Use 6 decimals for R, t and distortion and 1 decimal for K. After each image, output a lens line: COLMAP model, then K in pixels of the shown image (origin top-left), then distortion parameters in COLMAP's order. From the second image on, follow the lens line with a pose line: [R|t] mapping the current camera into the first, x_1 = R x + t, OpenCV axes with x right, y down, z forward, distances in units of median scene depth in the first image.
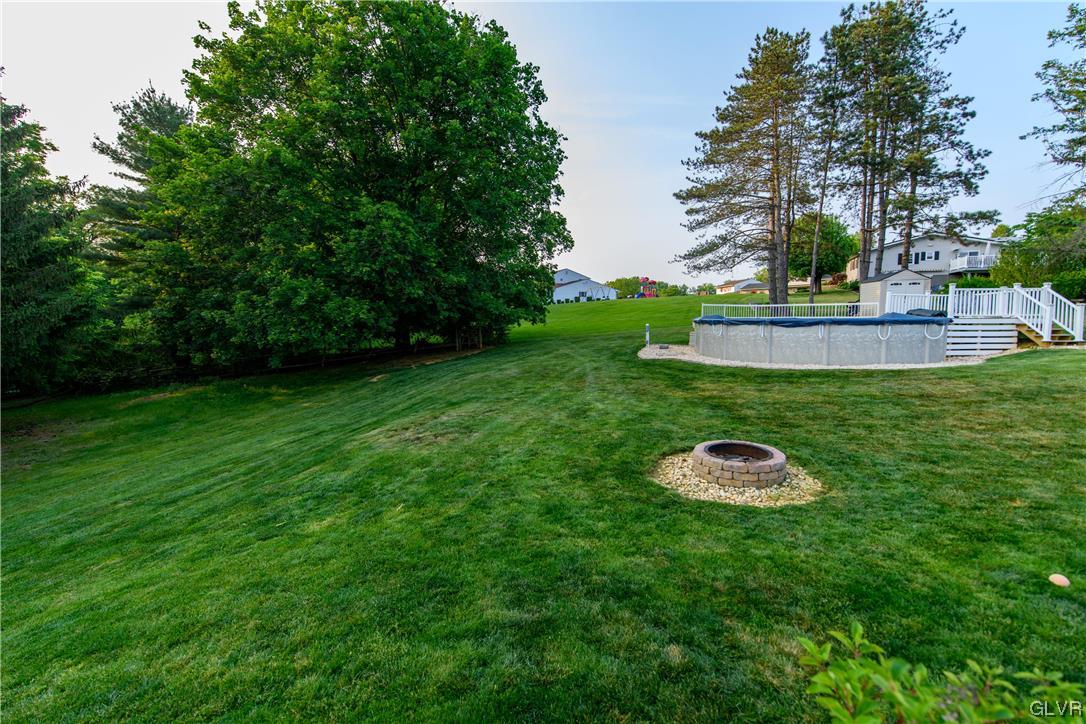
lens RADIAL K [[463.5, 0, 540.7], [0, 463.5, 375.0], [0, 0, 1]] dist [0.000565, -0.000362]
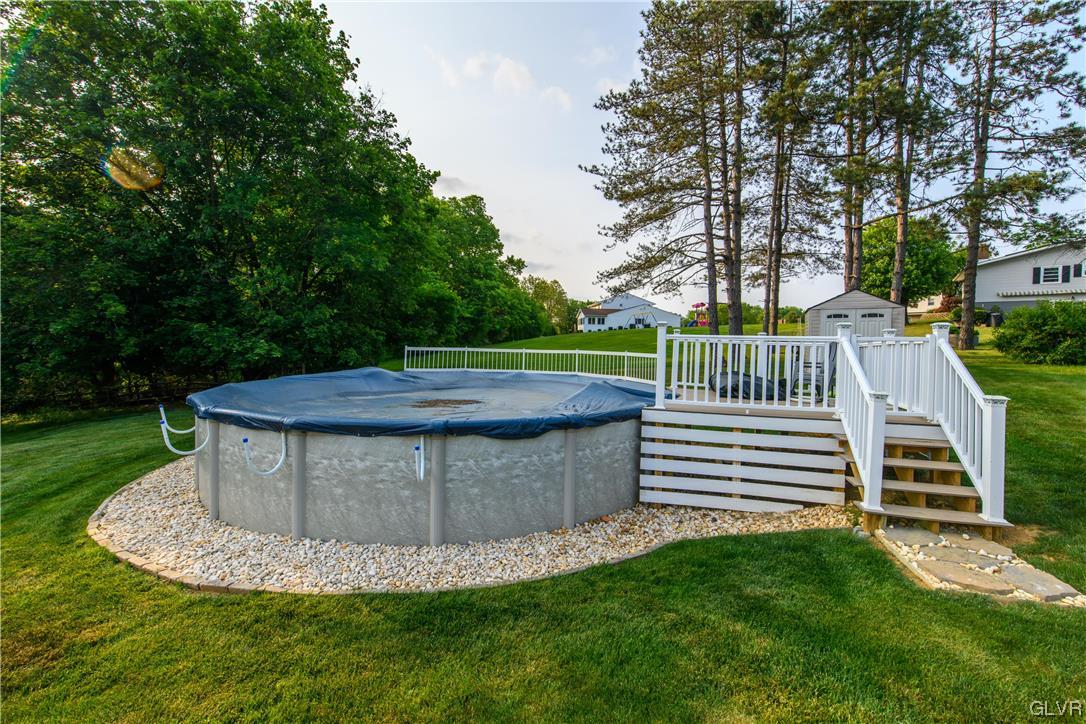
lens RADIAL K [[481.1, 0, 545.0], [0, 481.1, 369.0], [0, 0, 1]] dist [0.001240, 0.000176]
pose [[0.970938, 0.034485, -0.236832, 0.105996], [-0.050433, 0.996825, -0.061610, -0.015257], [0.233956, 0.071763, 0.969595, 0.069942]]
